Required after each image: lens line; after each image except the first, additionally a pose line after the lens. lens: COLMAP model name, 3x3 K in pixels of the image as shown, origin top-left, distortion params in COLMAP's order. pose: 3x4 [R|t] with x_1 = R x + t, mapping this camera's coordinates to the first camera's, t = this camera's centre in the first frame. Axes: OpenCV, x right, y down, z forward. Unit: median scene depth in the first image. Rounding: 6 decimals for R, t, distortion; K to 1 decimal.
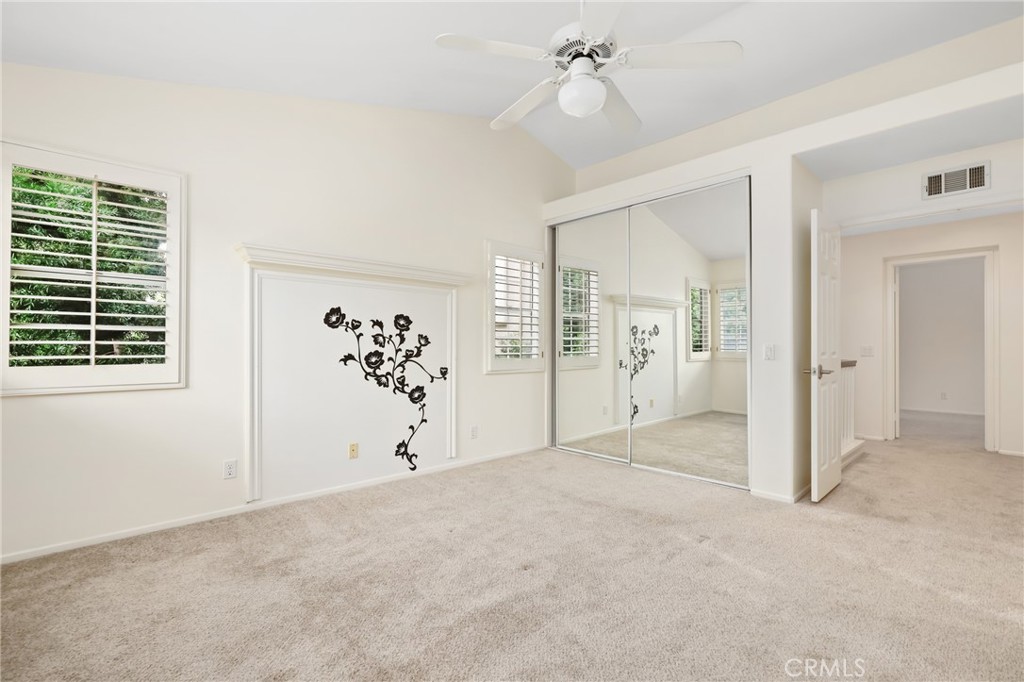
lens RADIAL K [[469.0, 0, 517.9], [0, 469.0, 344.8], [0, 0, 1]] dist [0.002567, 0.000426]
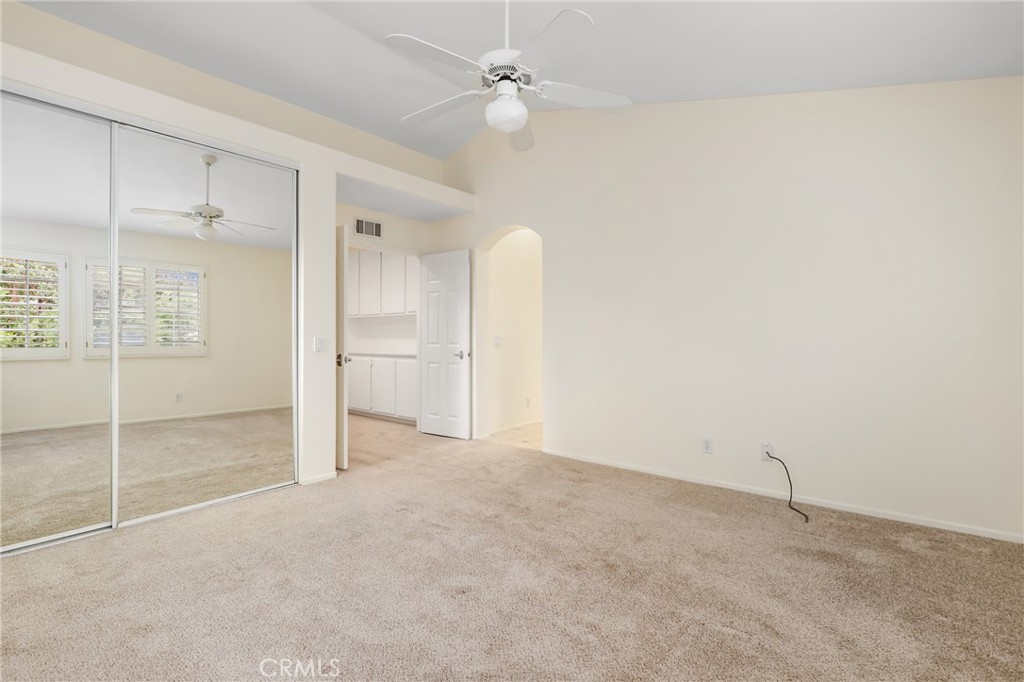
lens RADIAL K [[487.4, 0, 512.6], [0, 487.4, 324.7], [0, 0, 1]] dist [0.000464, -0.000013]
pose [[-0.142677, 0.025375, 0.989444, -0.649016], [0.001736, 0.999676, -0.025387, 0.000635], [-0.989768, -0.001904, -0.142674, 0.741726]]
